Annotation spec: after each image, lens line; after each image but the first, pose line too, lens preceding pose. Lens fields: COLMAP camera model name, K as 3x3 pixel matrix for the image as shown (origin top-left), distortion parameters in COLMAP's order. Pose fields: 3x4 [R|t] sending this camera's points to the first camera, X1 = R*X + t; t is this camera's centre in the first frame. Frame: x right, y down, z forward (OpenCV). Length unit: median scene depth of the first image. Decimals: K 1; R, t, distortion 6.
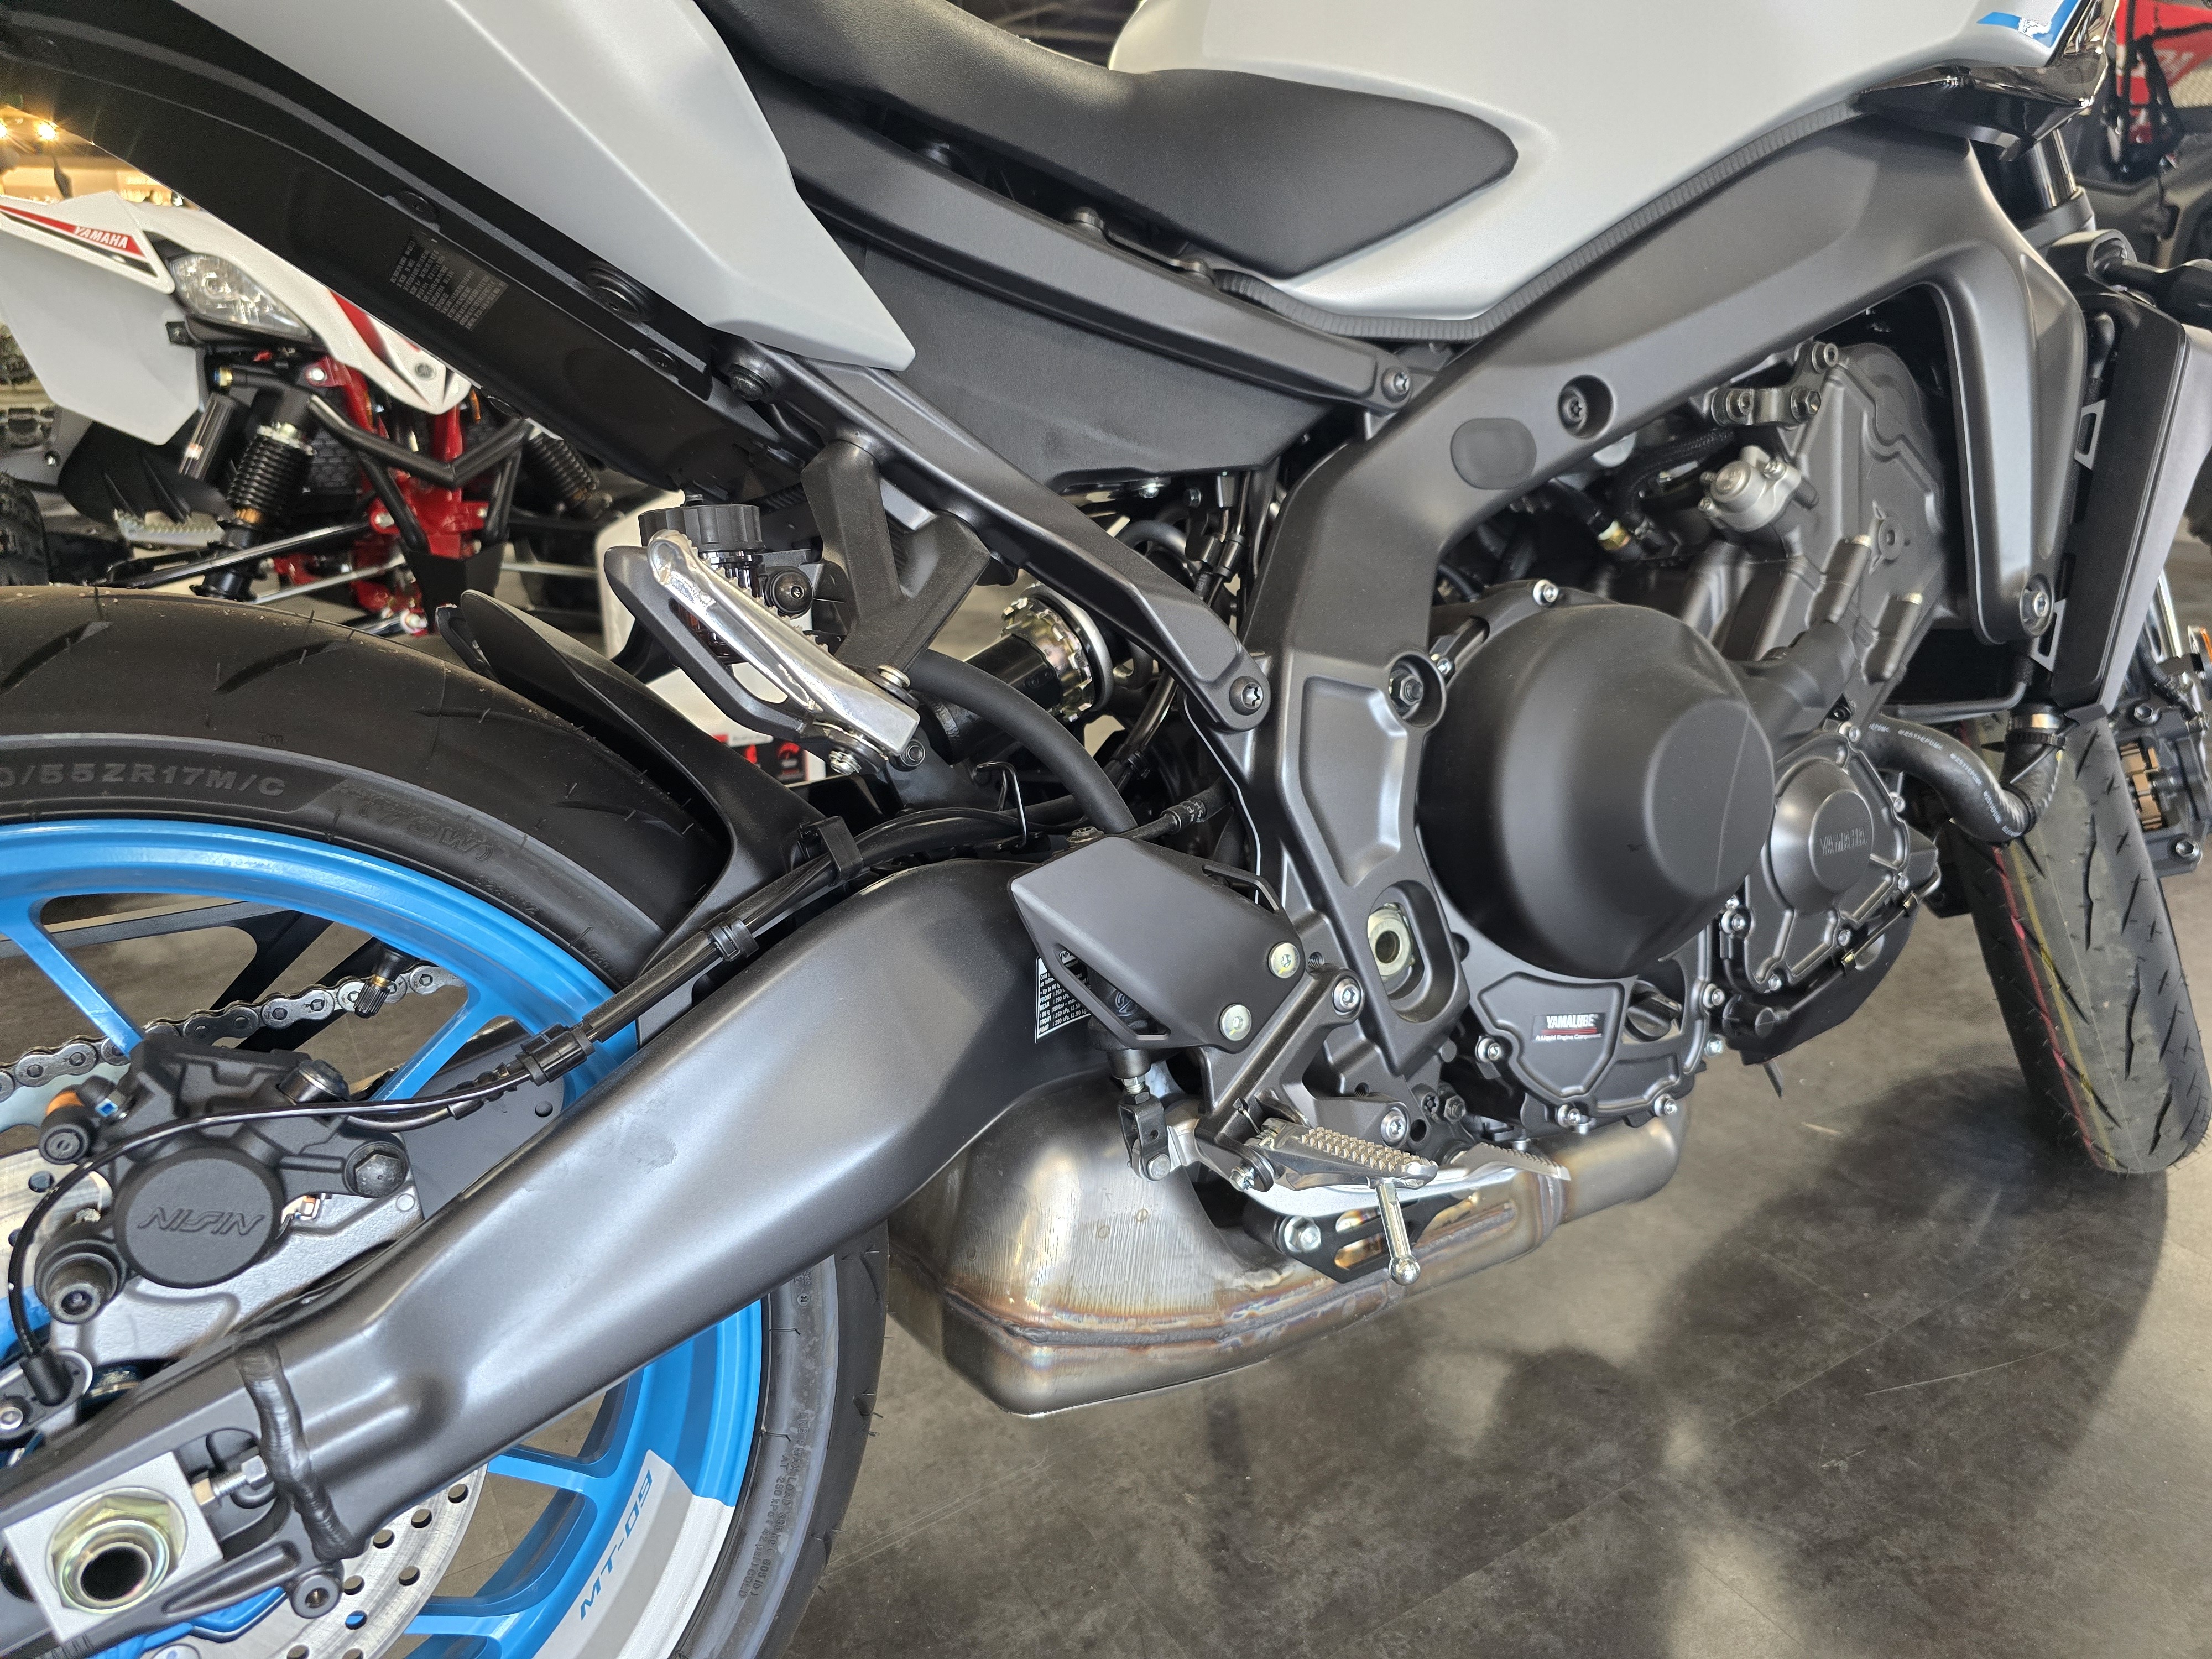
lens RADIAL K [[1458.1, 0, 1107.4], [0, 1458.1, 892.9], [0, 0, 1]] dist [-0.003781, -0.003877]
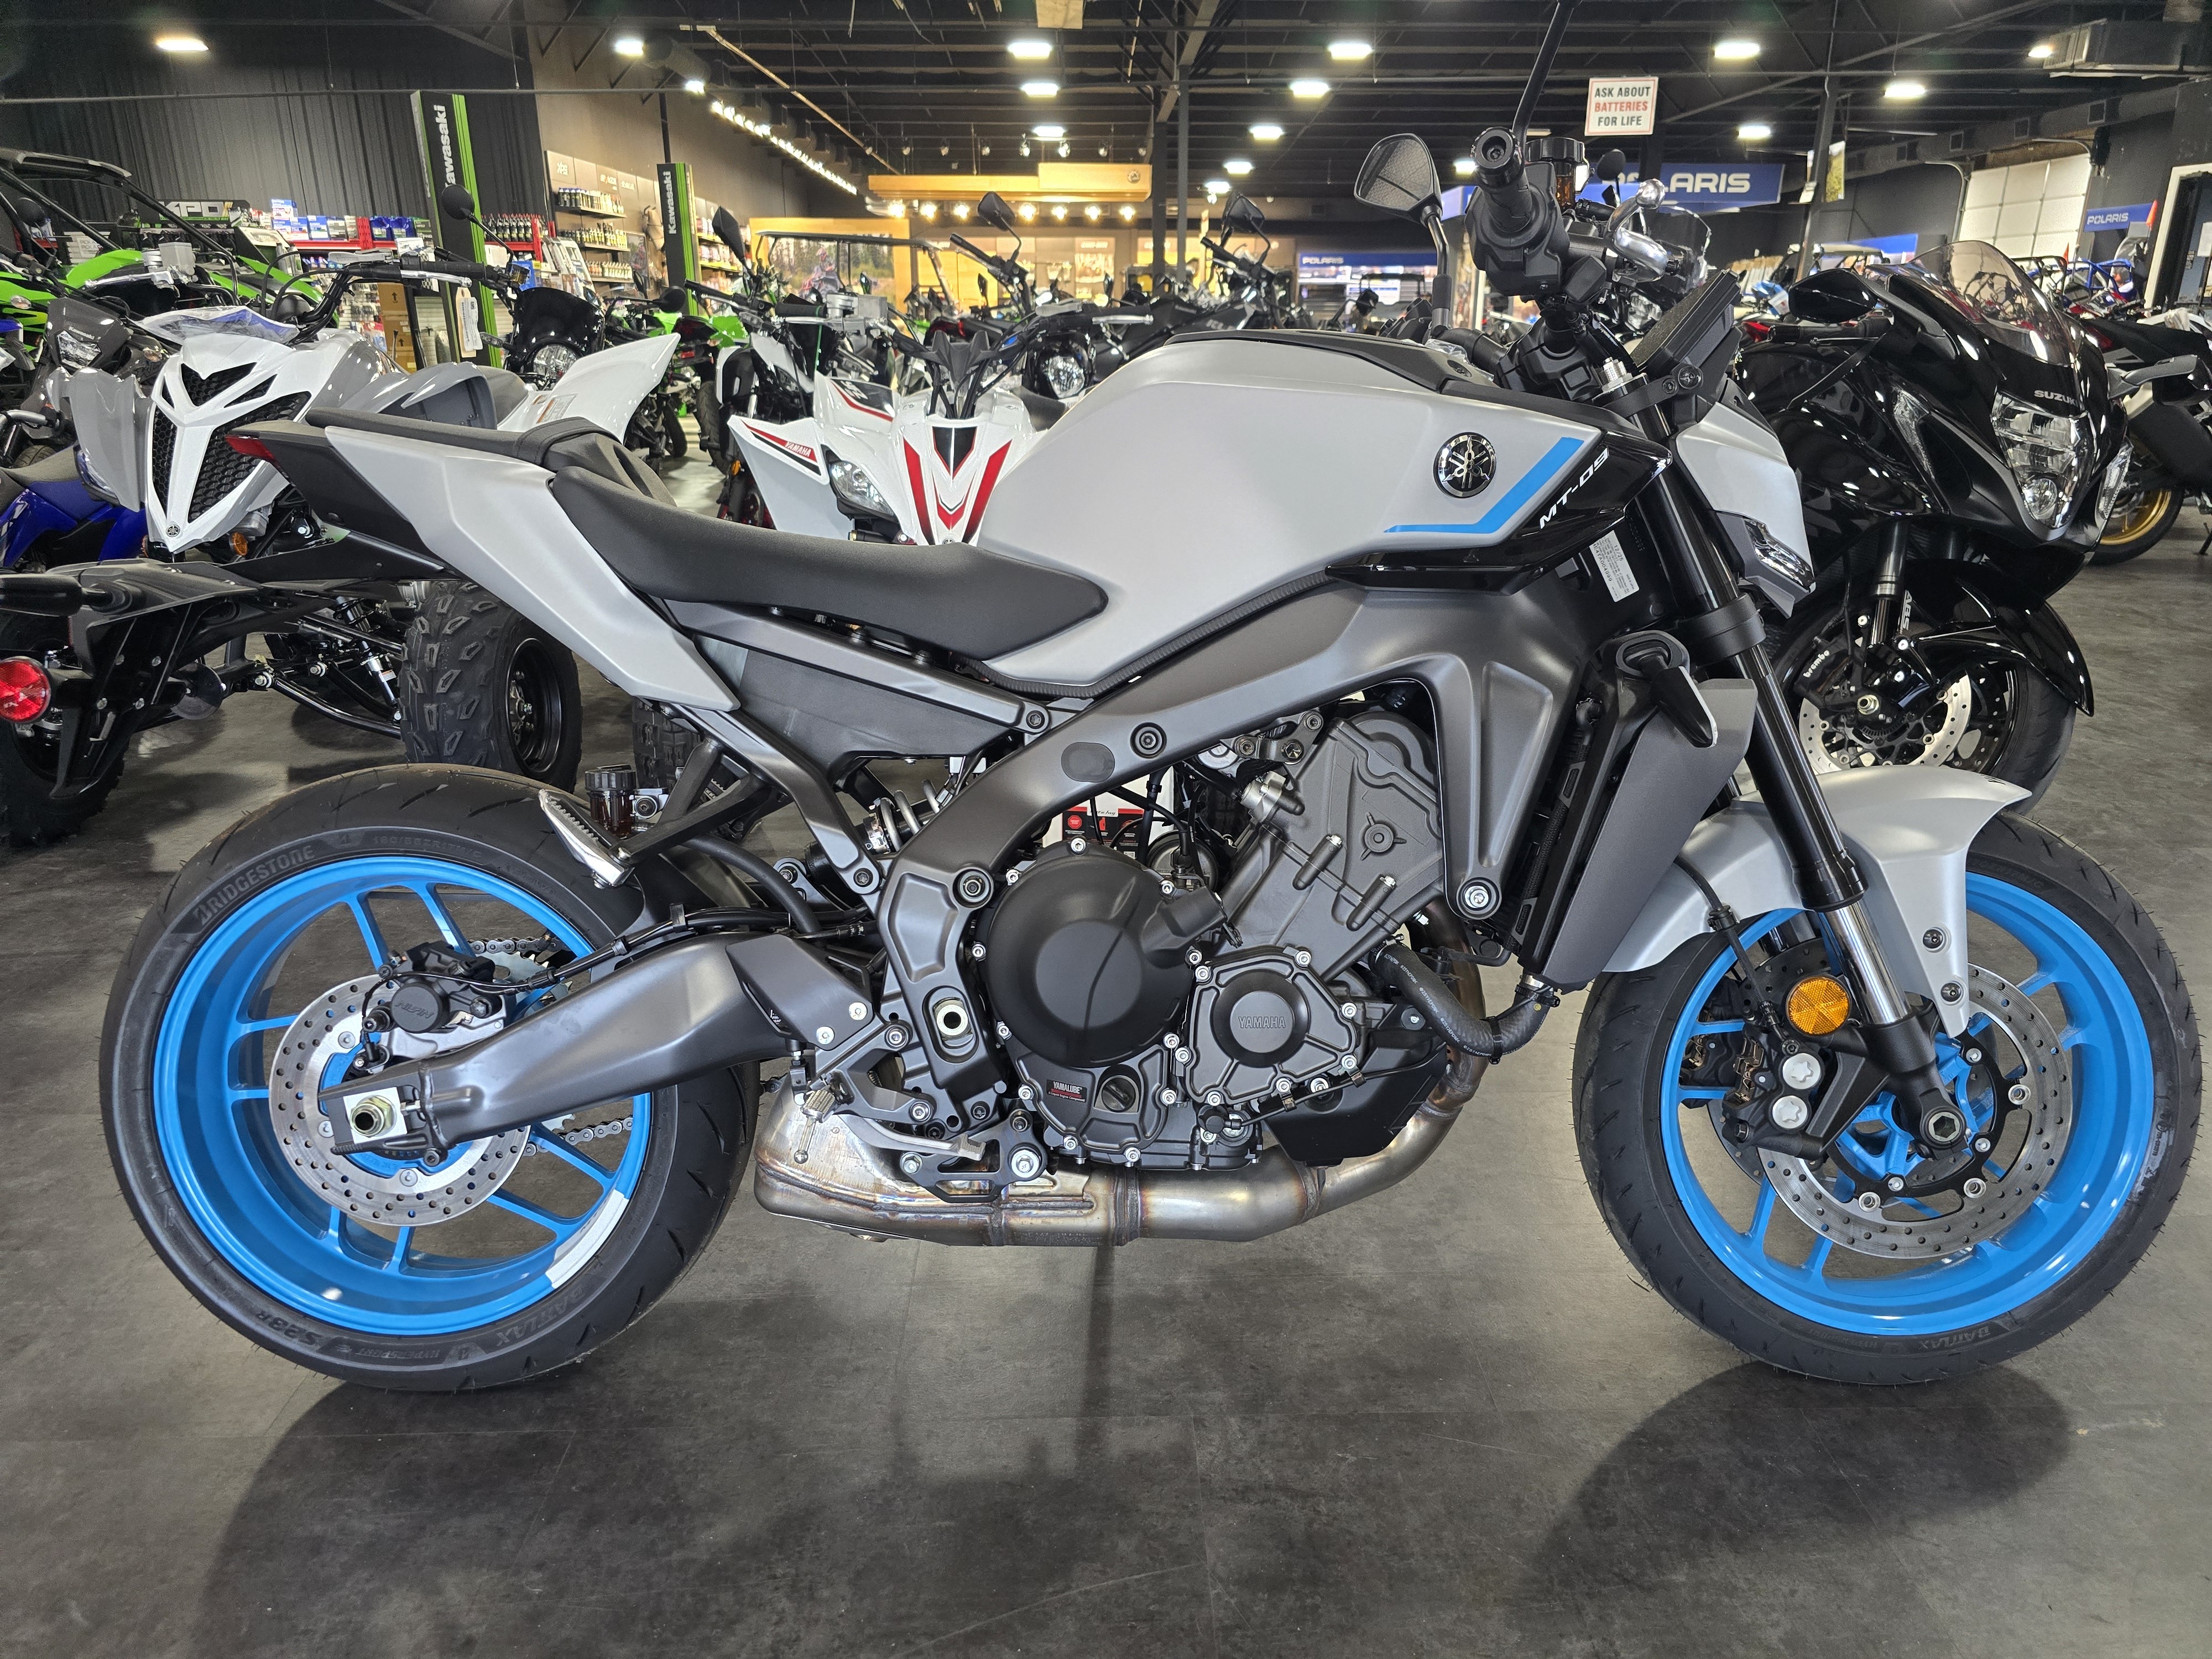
lens RADIAL K [[1458.1, 0, 1107.4], [0, 1458.1, 892.9], [0, 0, 1]] dist [-0.003781, -0.003877]
pose [[0.859513, 0.170354, -0.481889, 1.237870], [-0.181517, 0.983100, 0.023781, -0.204097], [0.477796, 0.067031, 0.875910, -0.556328]]
